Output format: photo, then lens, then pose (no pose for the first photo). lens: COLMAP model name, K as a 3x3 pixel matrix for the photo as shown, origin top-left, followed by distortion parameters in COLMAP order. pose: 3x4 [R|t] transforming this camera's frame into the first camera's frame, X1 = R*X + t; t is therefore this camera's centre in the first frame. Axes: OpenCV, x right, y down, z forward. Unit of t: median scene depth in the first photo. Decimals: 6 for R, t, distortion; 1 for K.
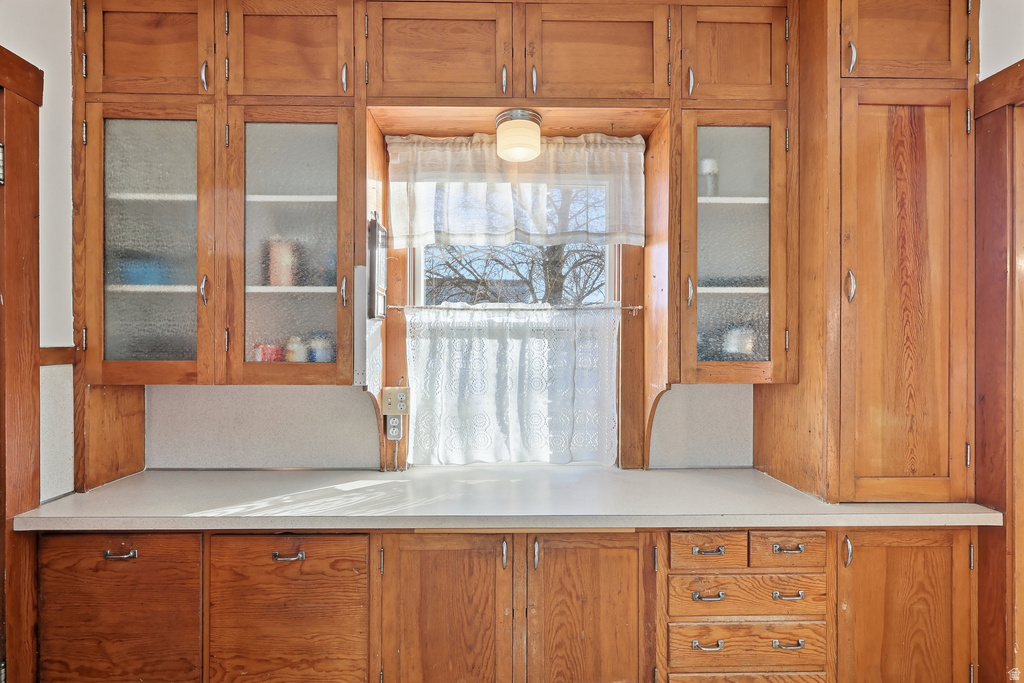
lens RADIAL K [[477.0, 0, 506.1], [0, 477.0, 338.6], [0, 0, 1]] dist [0.001863, 0.001143]
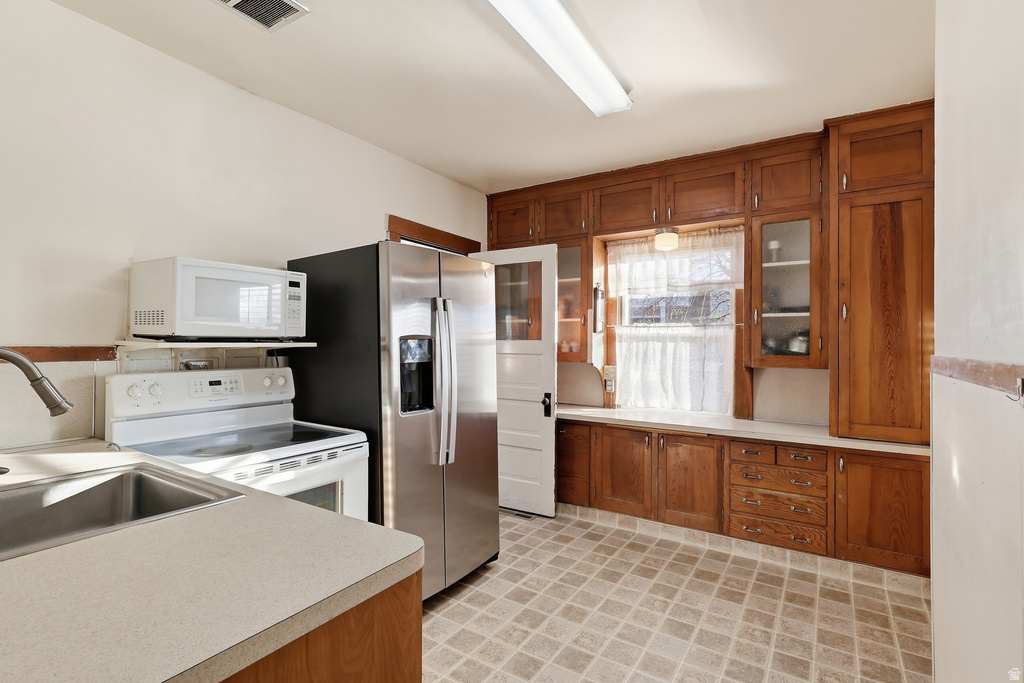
lens RADIAL K [[477.0, 0, 515.2], [0, 477.0, 343.9], [0, 0, 1]] dist [0.001863, 0.001143]
pose [[0.829429, 0.006117, -0.558579, 0.629180], [-0.005133, 0.999981, 0.003329, 0.004365], [0.558589, 0.000106, 0.829445, -1.007129]]
